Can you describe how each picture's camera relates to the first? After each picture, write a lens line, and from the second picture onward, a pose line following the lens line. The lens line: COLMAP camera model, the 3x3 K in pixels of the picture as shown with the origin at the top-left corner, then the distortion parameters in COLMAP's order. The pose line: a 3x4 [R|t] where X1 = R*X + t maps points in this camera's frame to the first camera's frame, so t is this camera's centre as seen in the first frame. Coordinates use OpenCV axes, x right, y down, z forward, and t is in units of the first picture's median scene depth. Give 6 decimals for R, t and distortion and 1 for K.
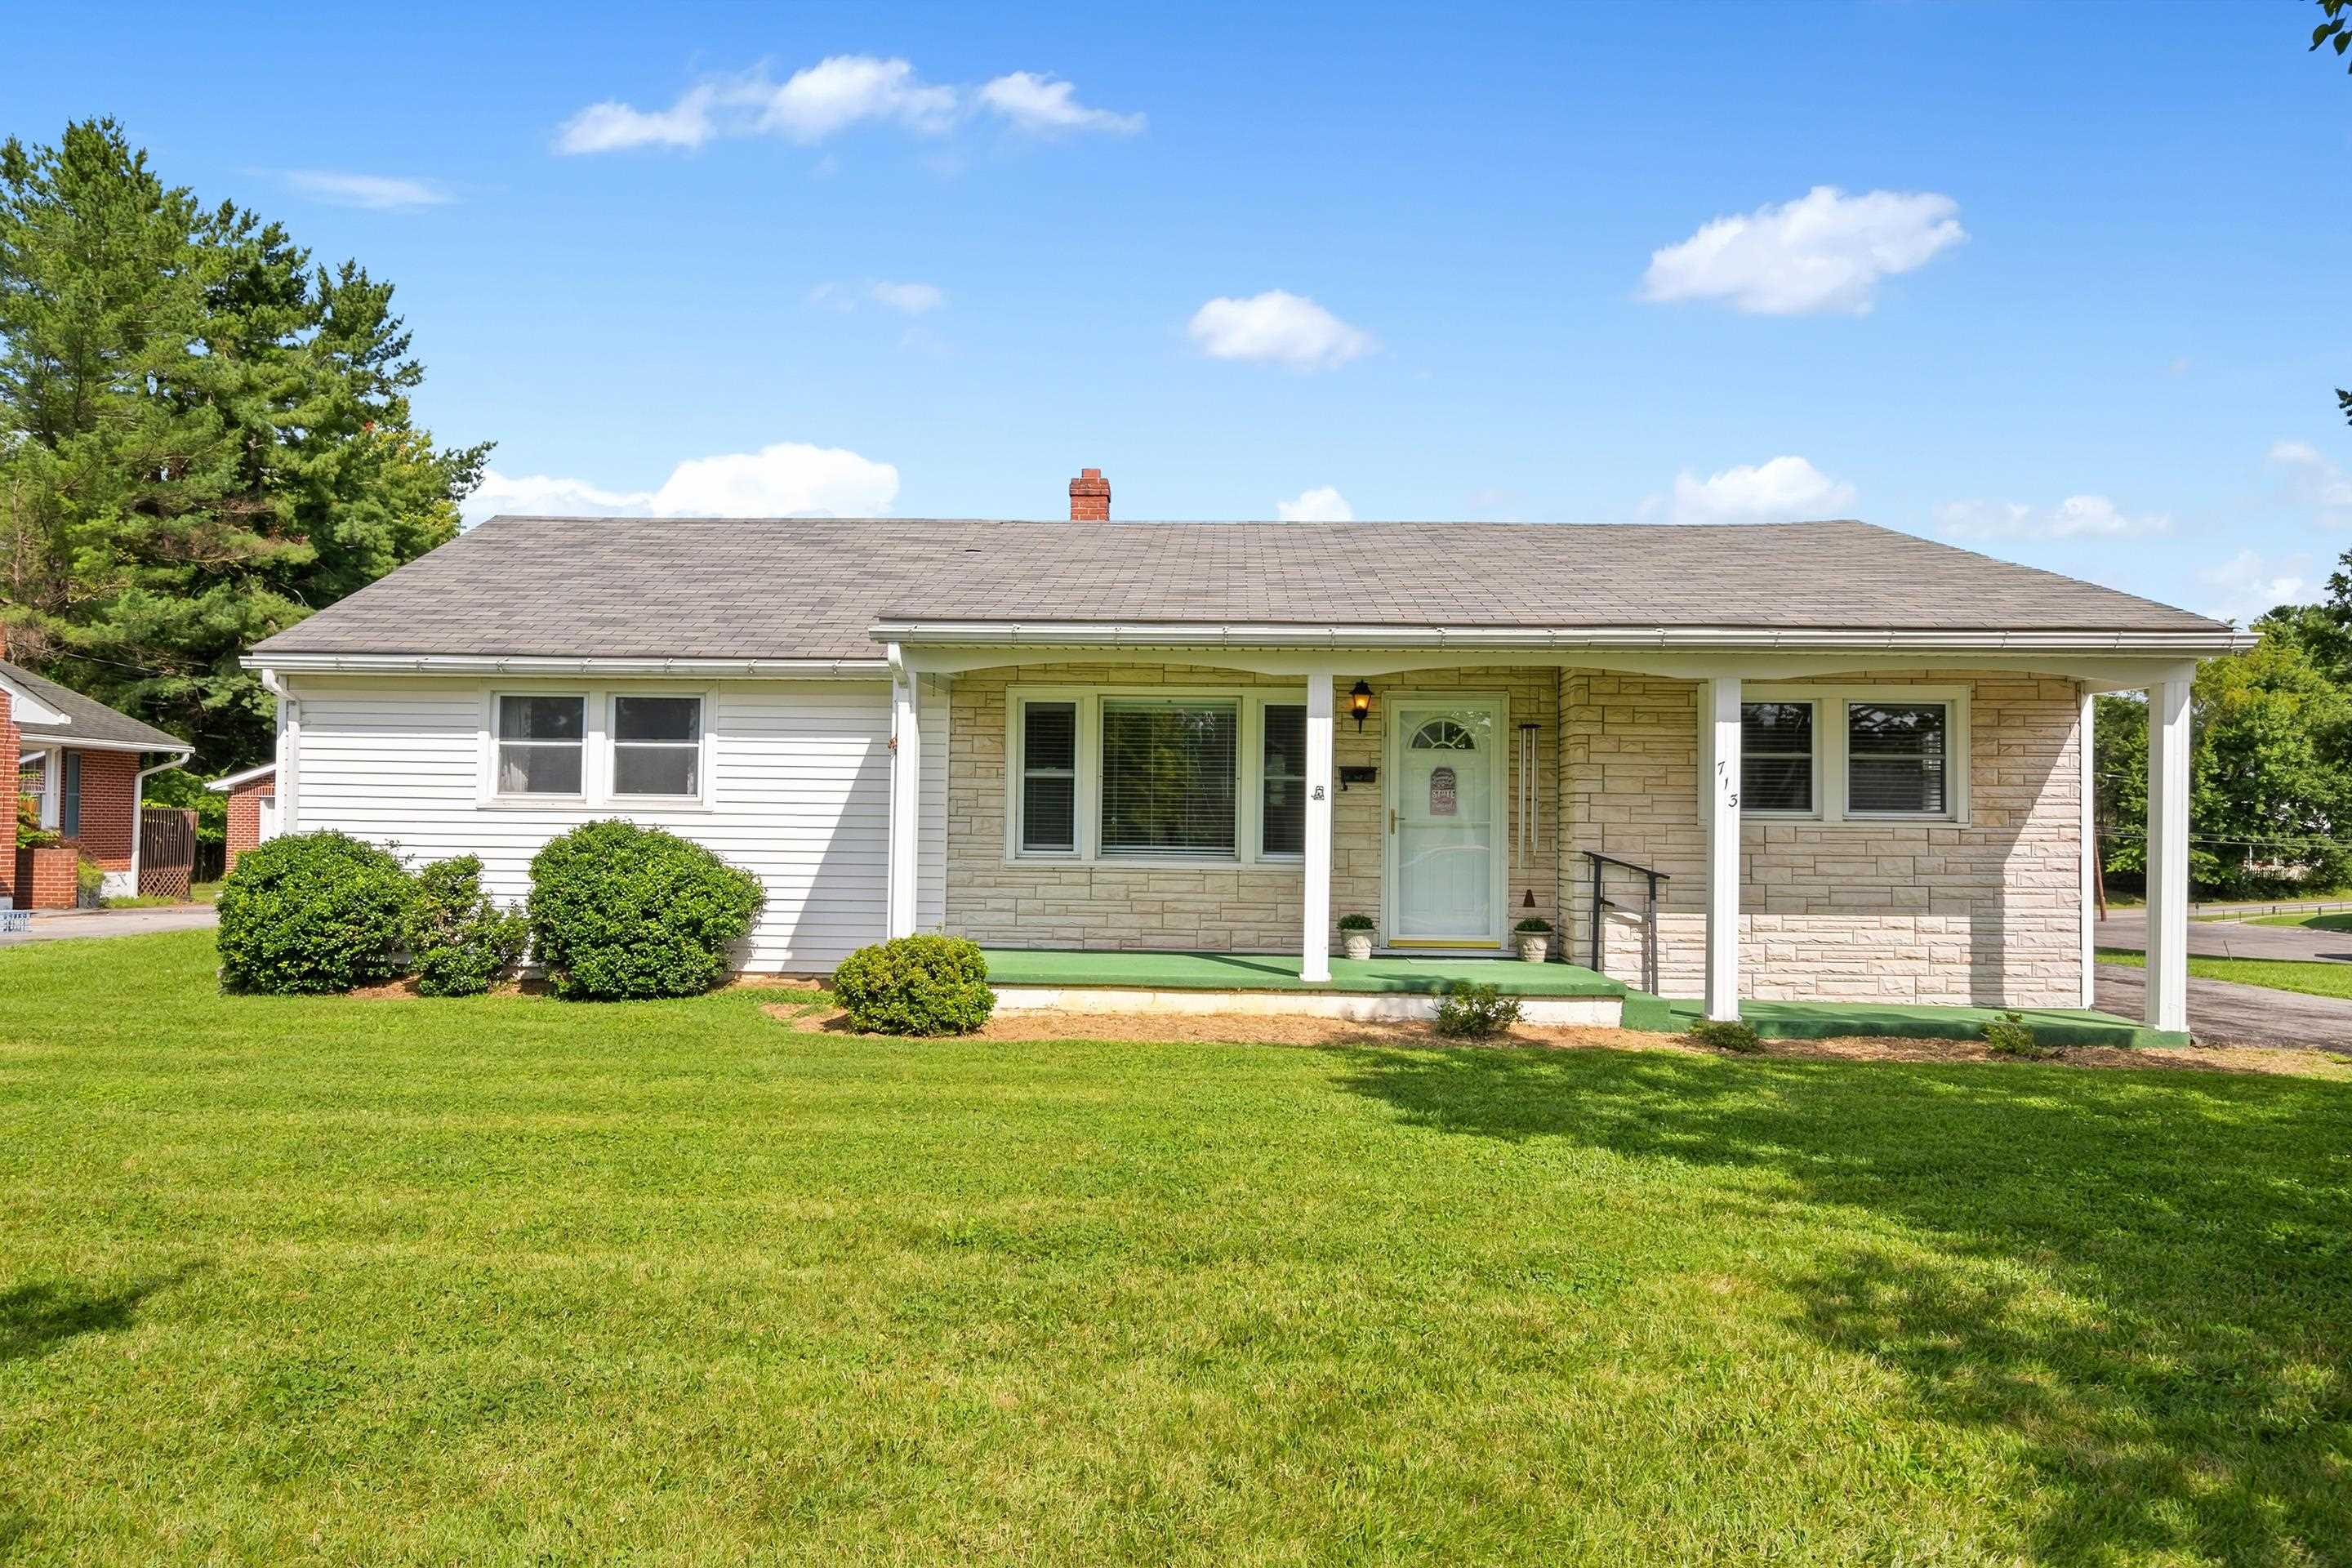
lens RADIAL K [[1474.4, 0, 1176.0], [0, 1474.4, 784.0], [0, 0, 1]] dist [0.000766, -0.002671]
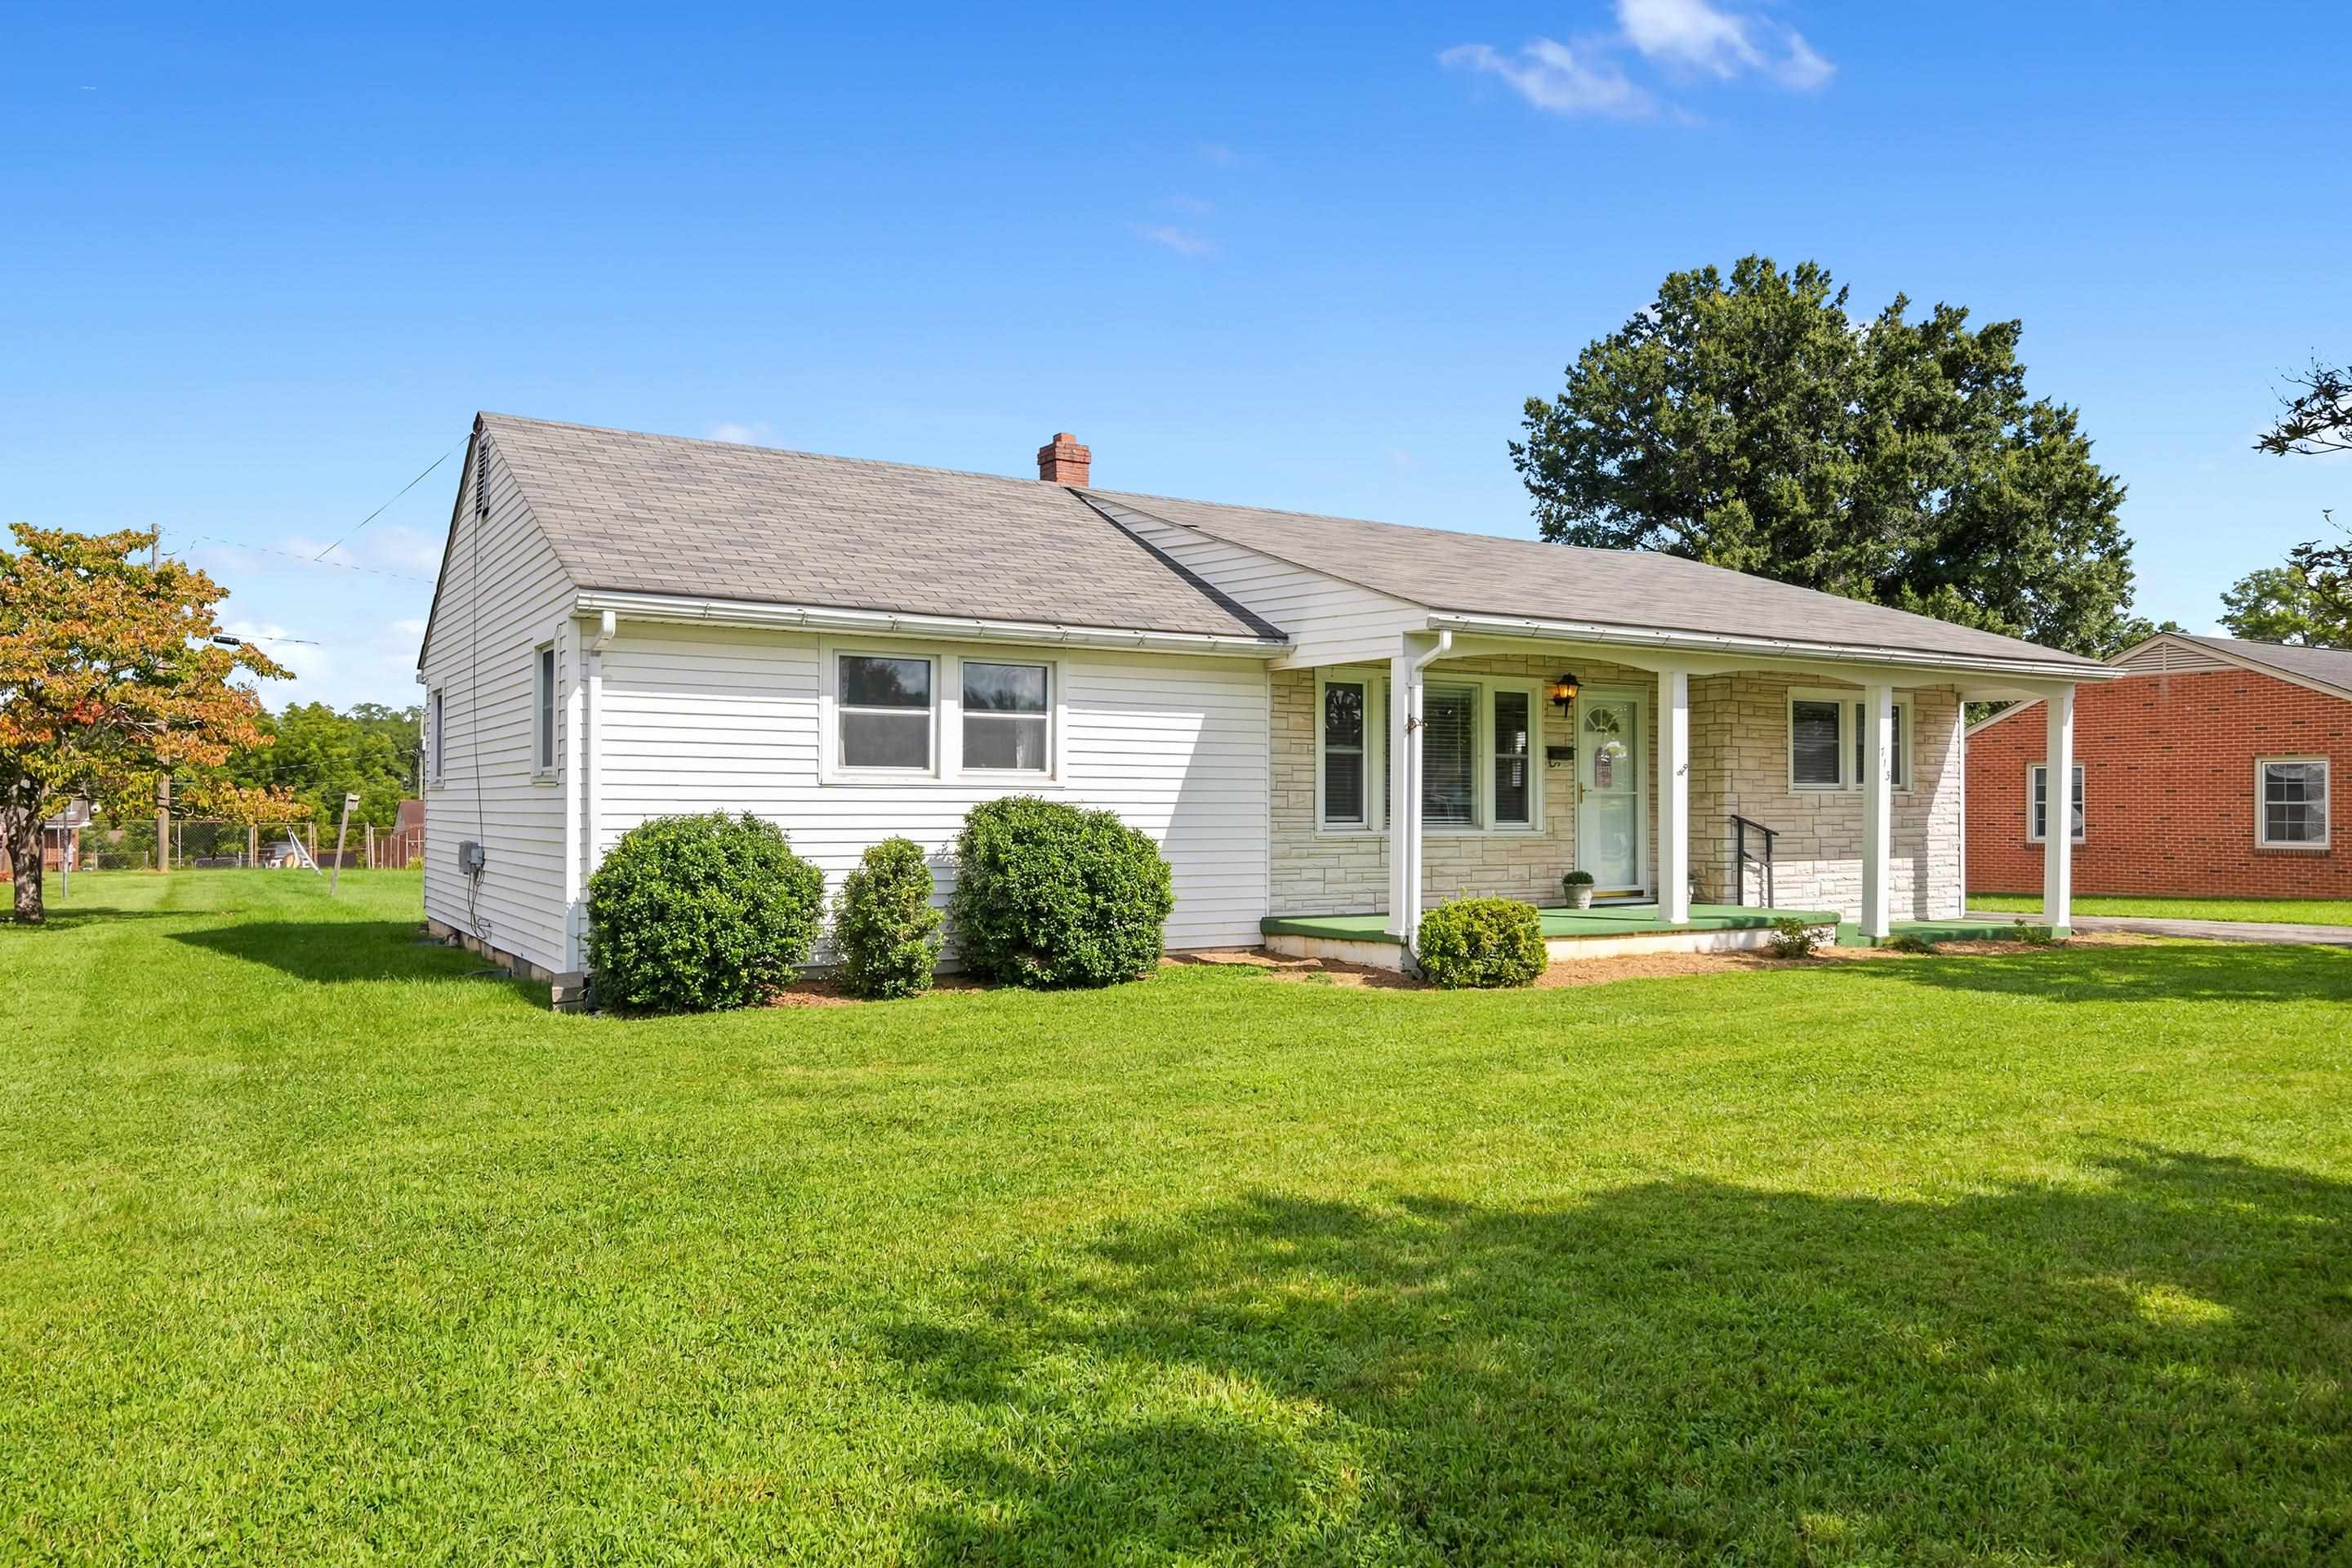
lens RADIAL K [[1637.9, 0, 1176.0], [0, 1637.9, 784.0], [0, 0, 1]] dist [-0.005786, -0.001226]
pose [[0.831840, -0.003741, 0.555003, -0.905877], [-0.007482, 0.999811, 0.017954, -0.003103], [-0.554965, -0.019088, 0.831655, 0.090523]]
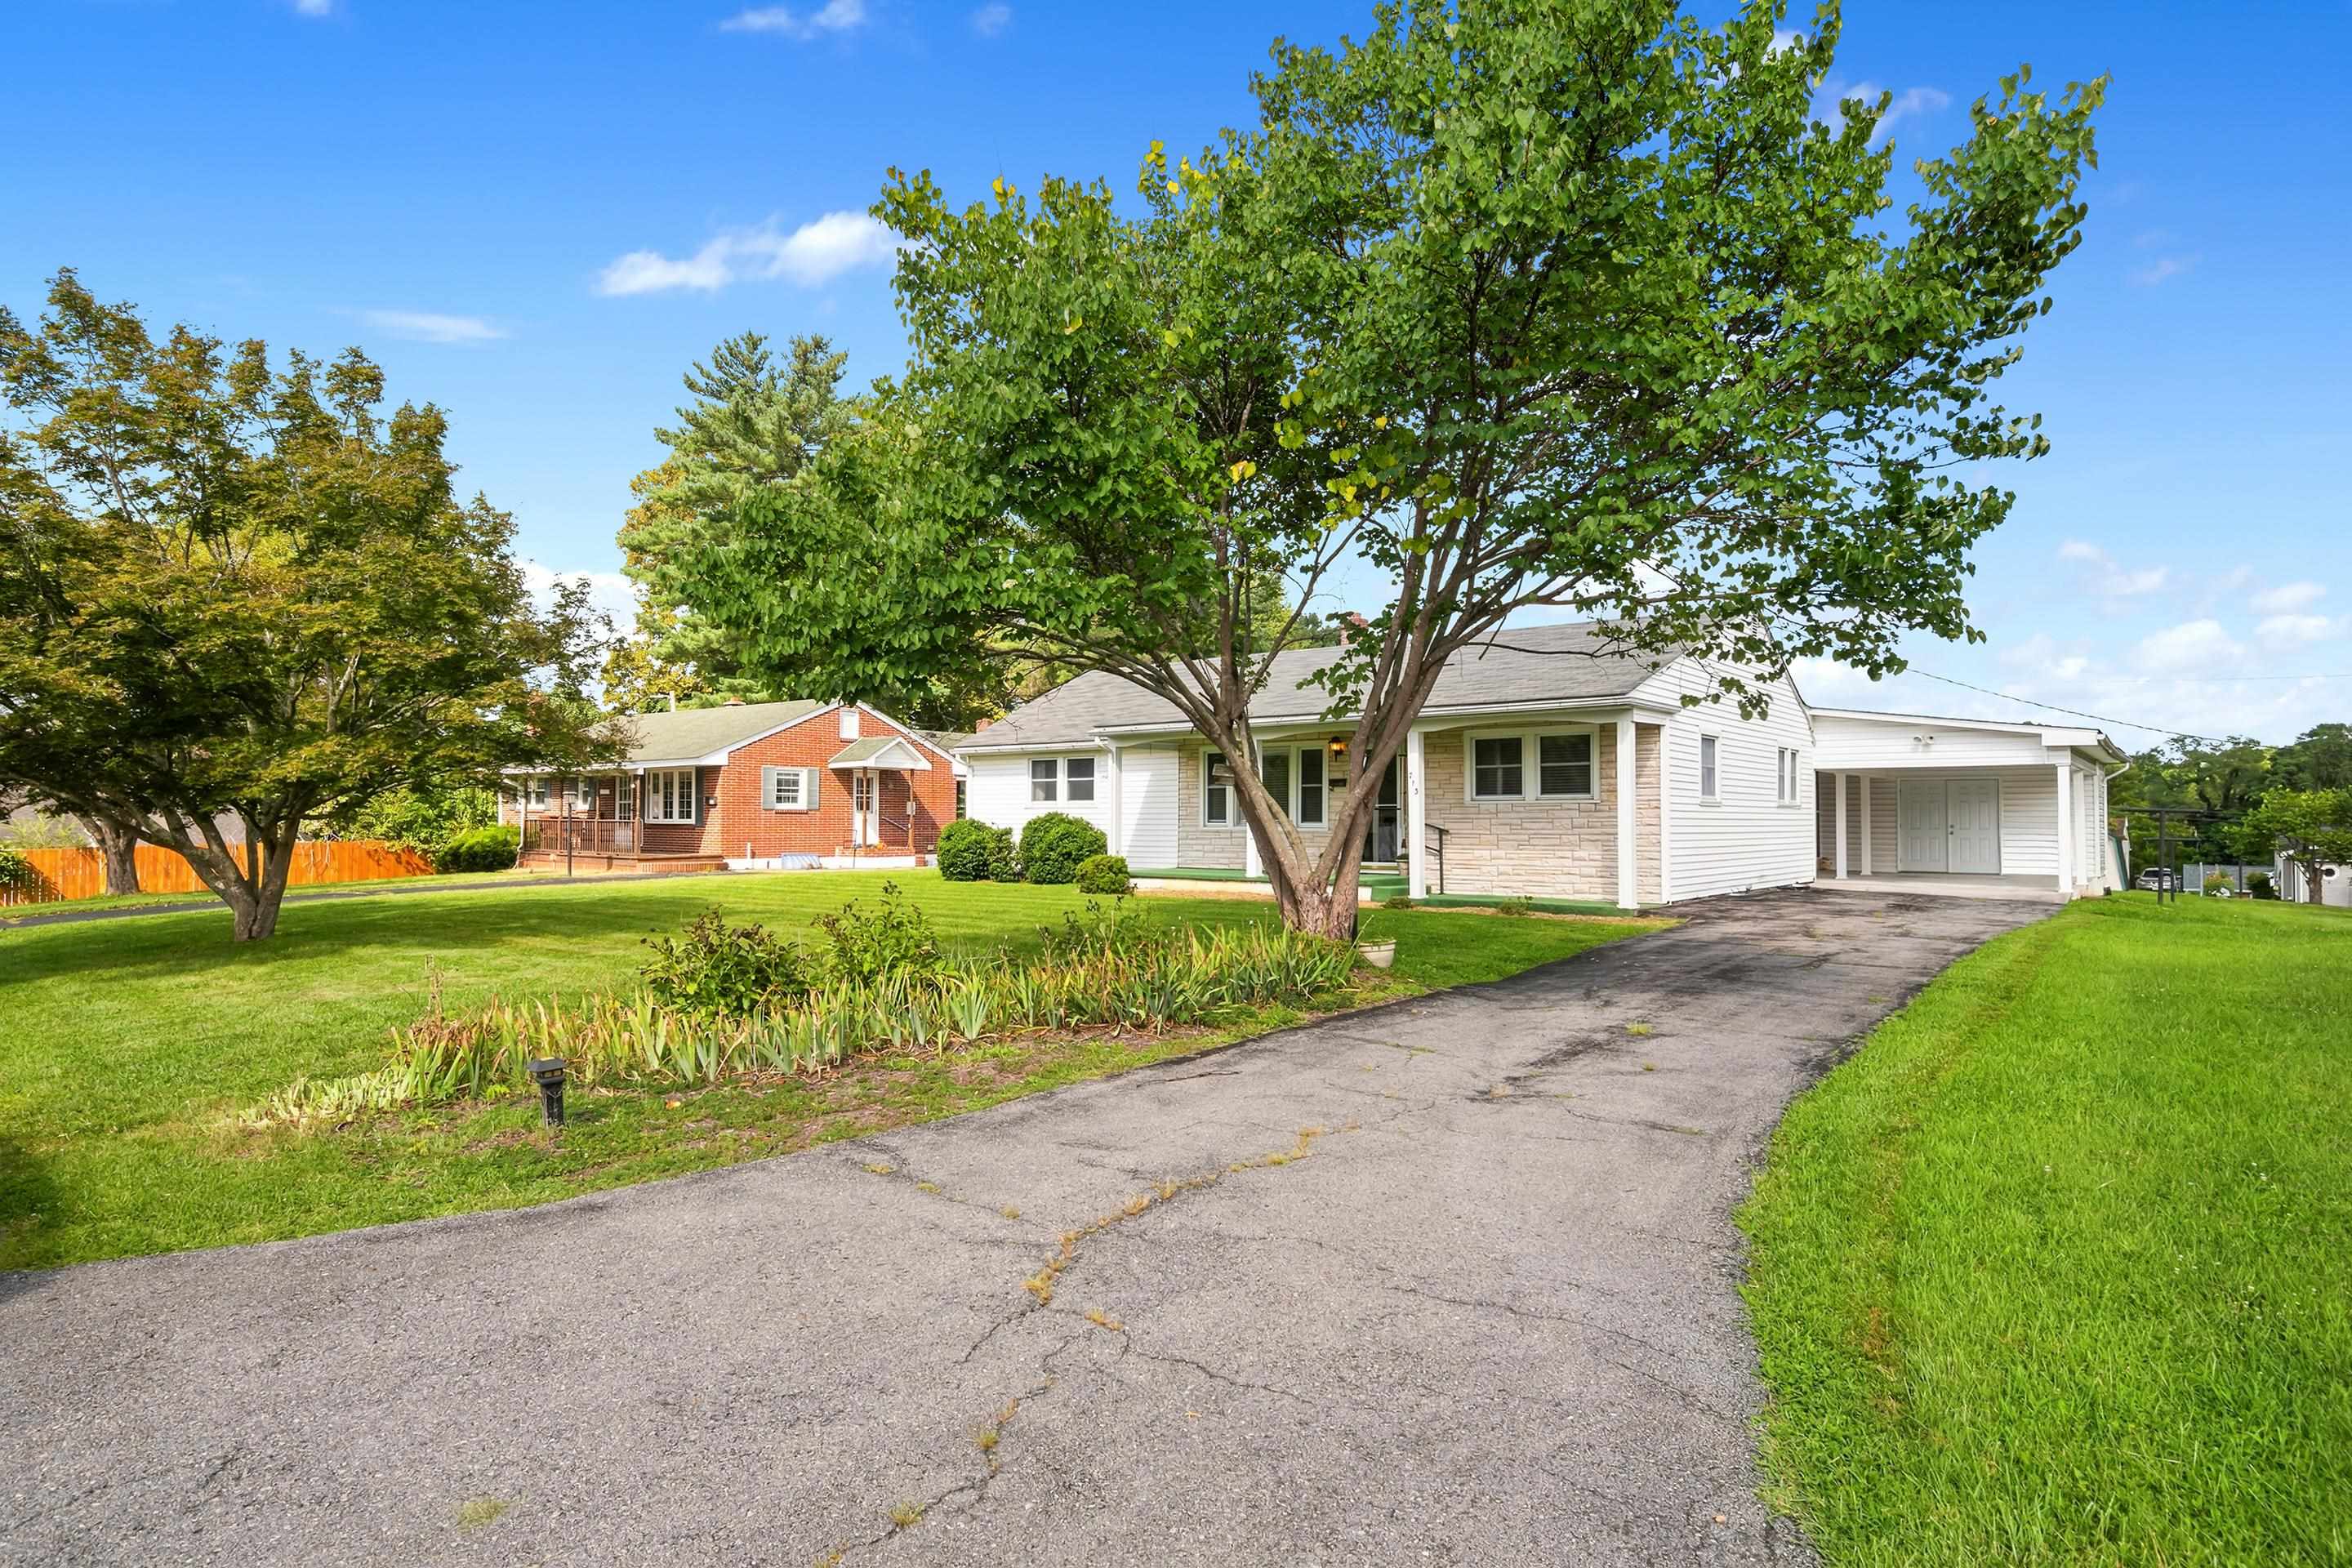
lens RADIAL K [[1267.8, 0, 1176.0], [0, 1267.8, 784.0], [0, 0, 1]] dist [0.003295, 0.000222]
pose [[0.798972, -0.030309, -0.600603, 1.042620], [0.025092, 0.999540, -0.017062, 0.020622], [0.600844, -0.001439, 0.799365, -0.541019]]
